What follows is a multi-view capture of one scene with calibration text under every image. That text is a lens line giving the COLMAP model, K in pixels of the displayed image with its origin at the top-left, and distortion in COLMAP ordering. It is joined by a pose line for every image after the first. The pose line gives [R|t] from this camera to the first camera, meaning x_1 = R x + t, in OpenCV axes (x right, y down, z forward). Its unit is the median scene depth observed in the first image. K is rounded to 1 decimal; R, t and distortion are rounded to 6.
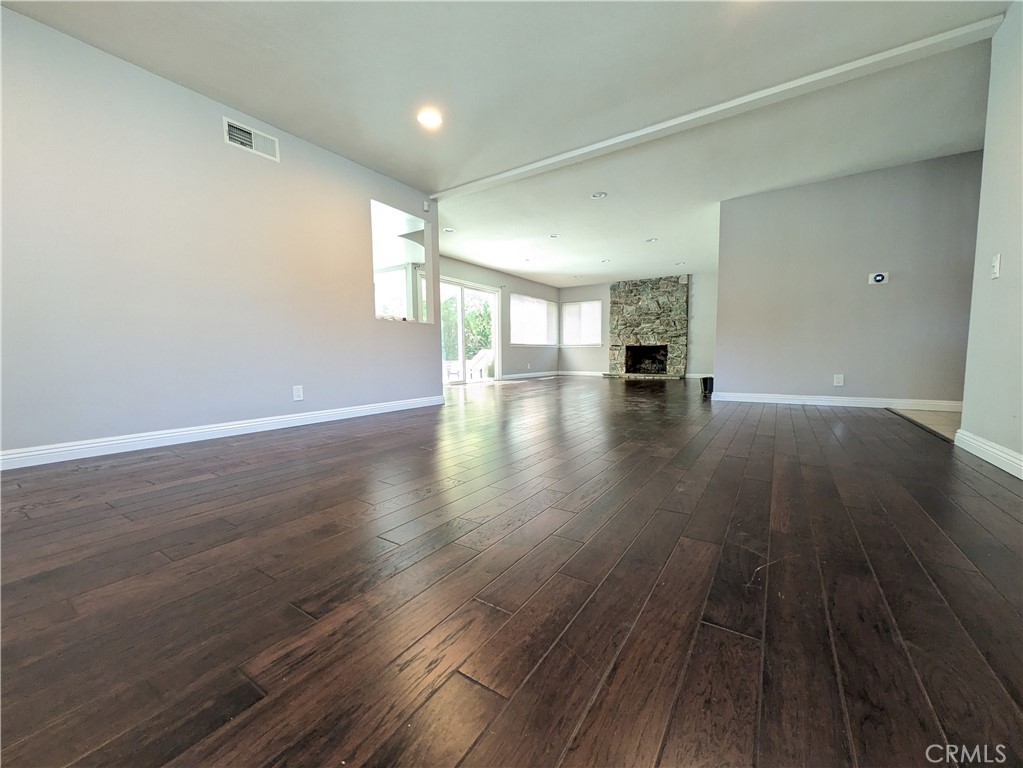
lens RADIAL K [[406.1, 0, 511.6], [0, 406.1, 387.8], [0, 0, 1]] dist [-0.000119, -0.000046]
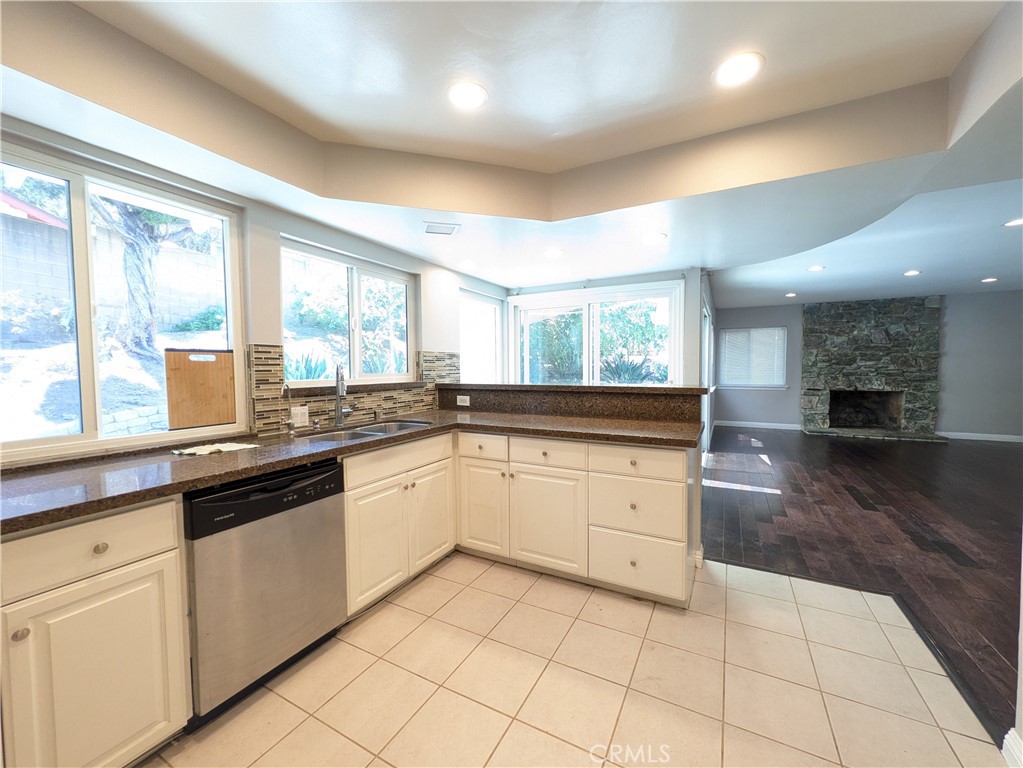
lens RADIAL K [[406.1, 0, 511.8], [0, 406.1, 383.1], [0, 0, 1]] dist [-0.000119, -0.000046]
pose [[0.995564, -0.003887, 0.094002, -0.360145], [0.007881, 0.999080, -0.042152, -0.091655], [-0.093752, 0.042706, 0.994679, 0.336816]]
